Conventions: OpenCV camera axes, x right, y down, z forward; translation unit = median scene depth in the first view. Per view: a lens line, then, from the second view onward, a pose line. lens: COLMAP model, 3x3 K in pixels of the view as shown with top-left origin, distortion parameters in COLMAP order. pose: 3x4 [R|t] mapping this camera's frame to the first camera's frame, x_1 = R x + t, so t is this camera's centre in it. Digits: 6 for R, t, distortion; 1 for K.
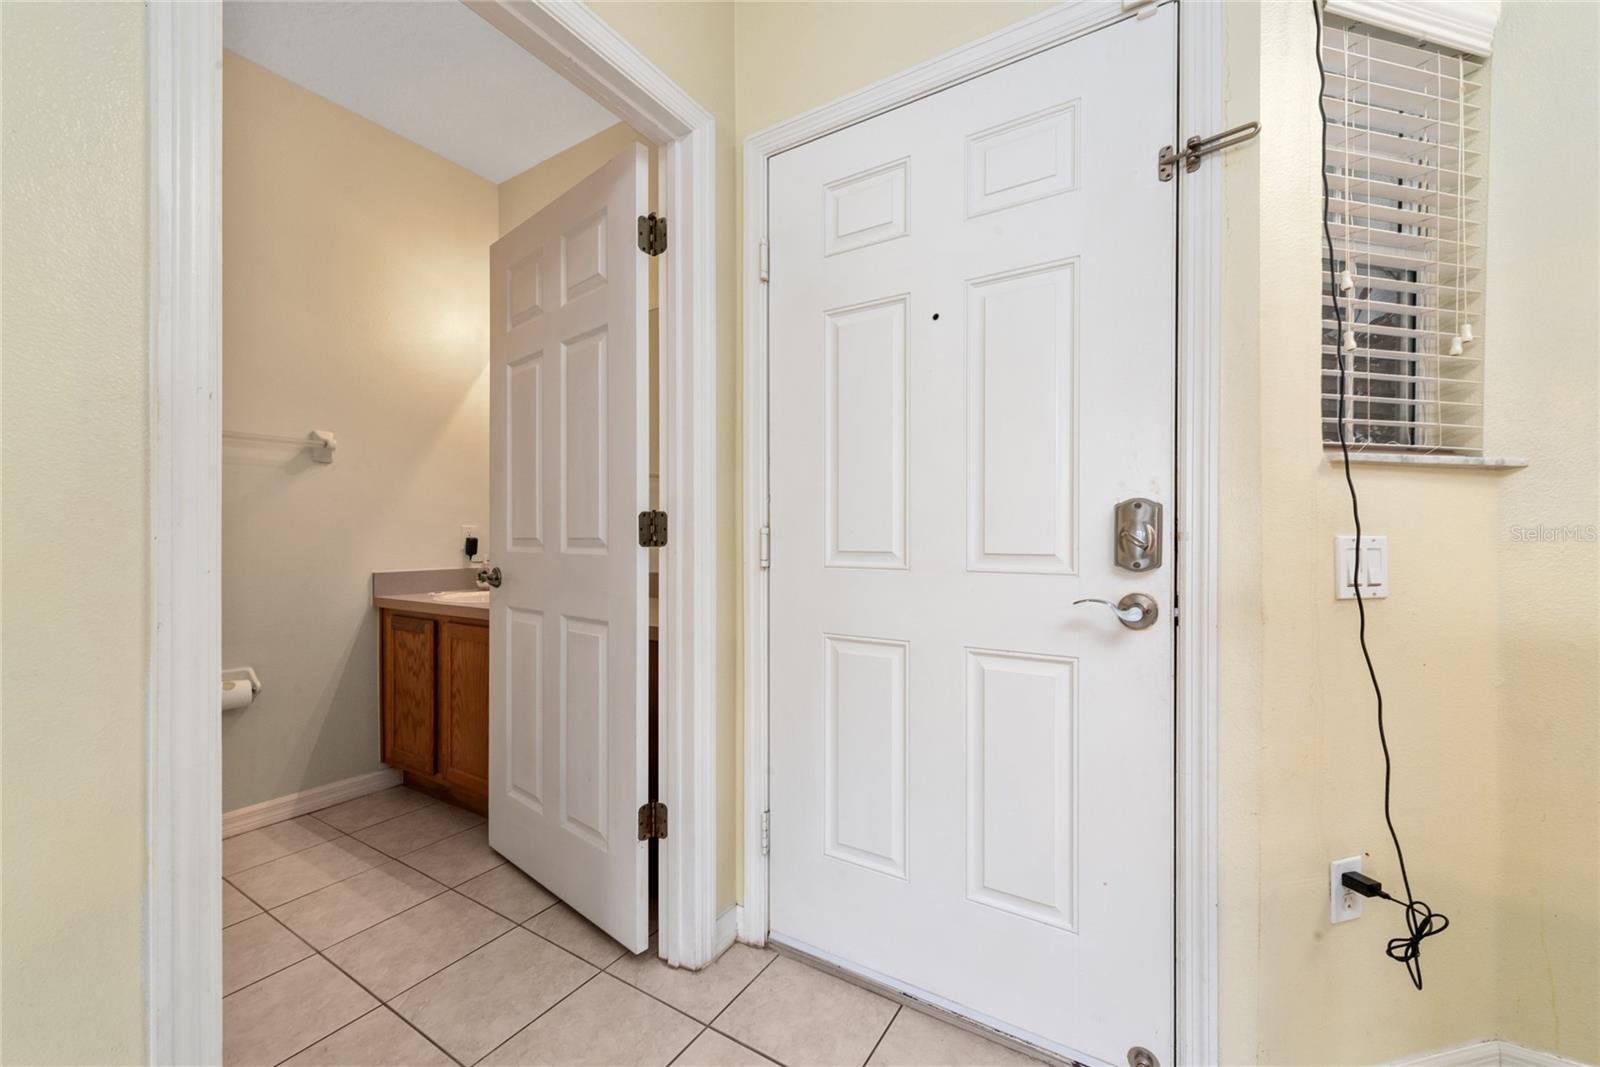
lens RADIAL K [[626.7, 0, 809.1], [0, 626.7, 541.1], [0, 0, 1]] dist [0.003221, 0.000040]
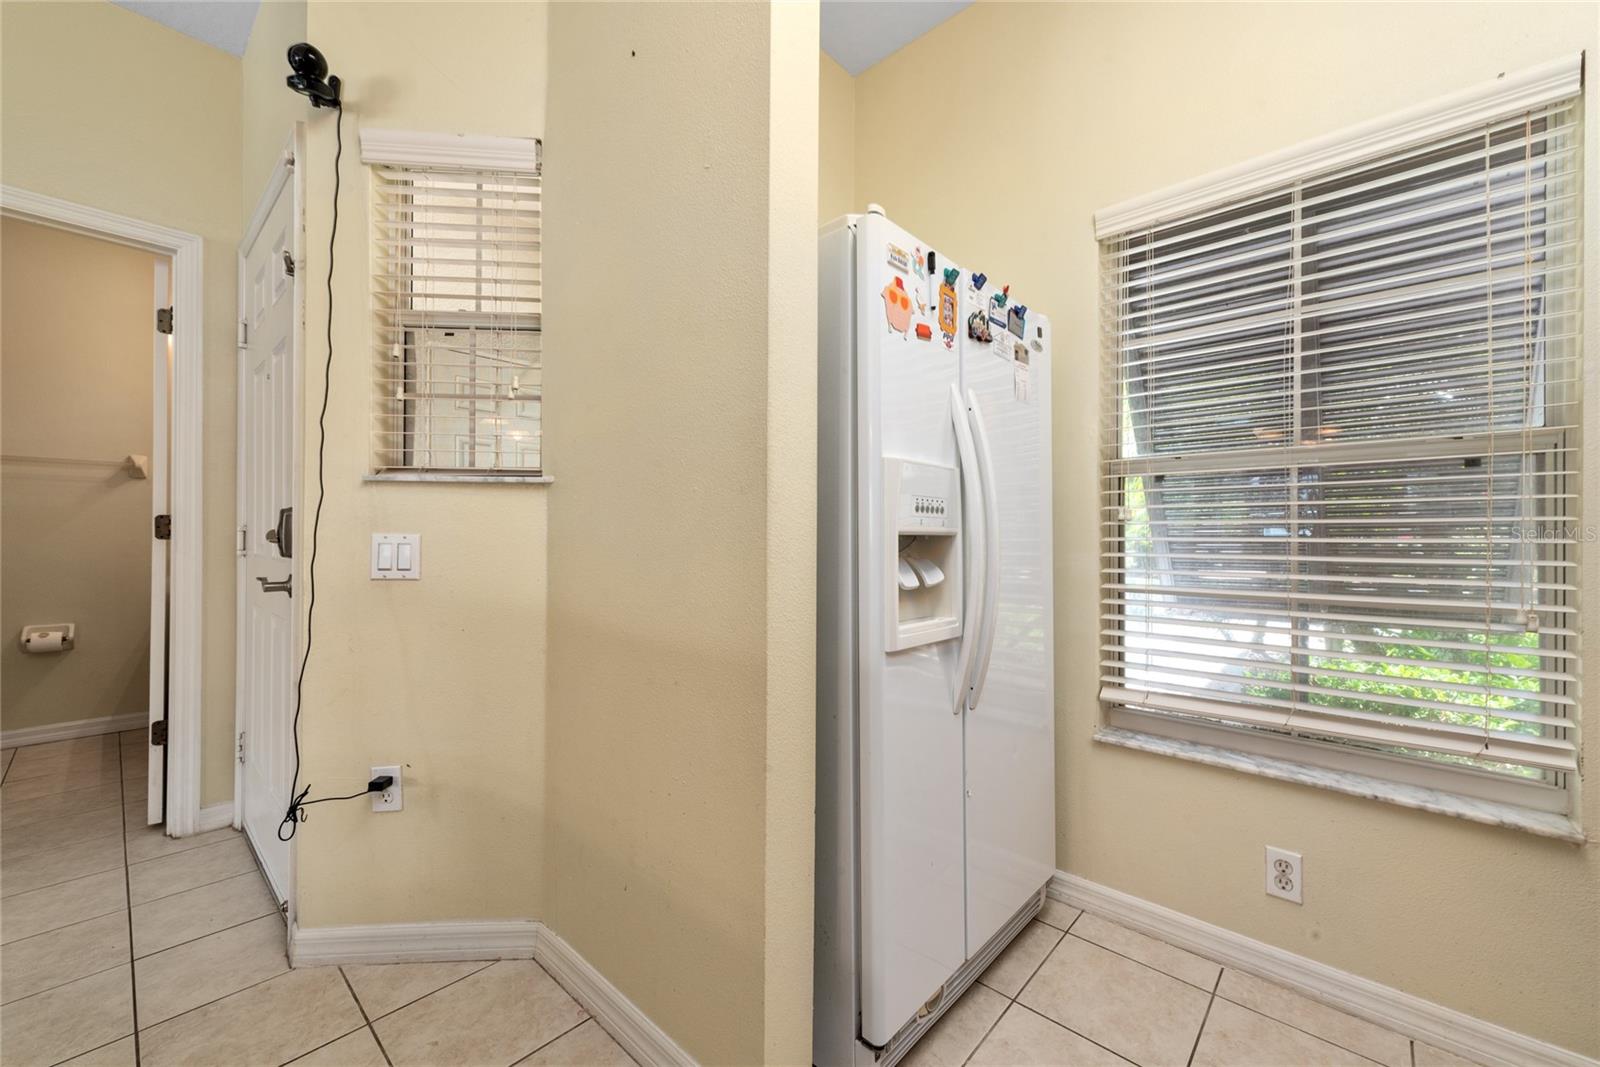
lens RADIAL K [[626.7, 0, 809.1], [0, 626.7, 541.1], [0, 0, 1]] dist [0.003221, 0.000040]
pose [[0.982746, 0.006815, -0.184836, 1.451609], [-0.007231, 0.999973, -0.001575, 0.004918], [0.184821, 0.002884, 0.982768, -0.131505]]
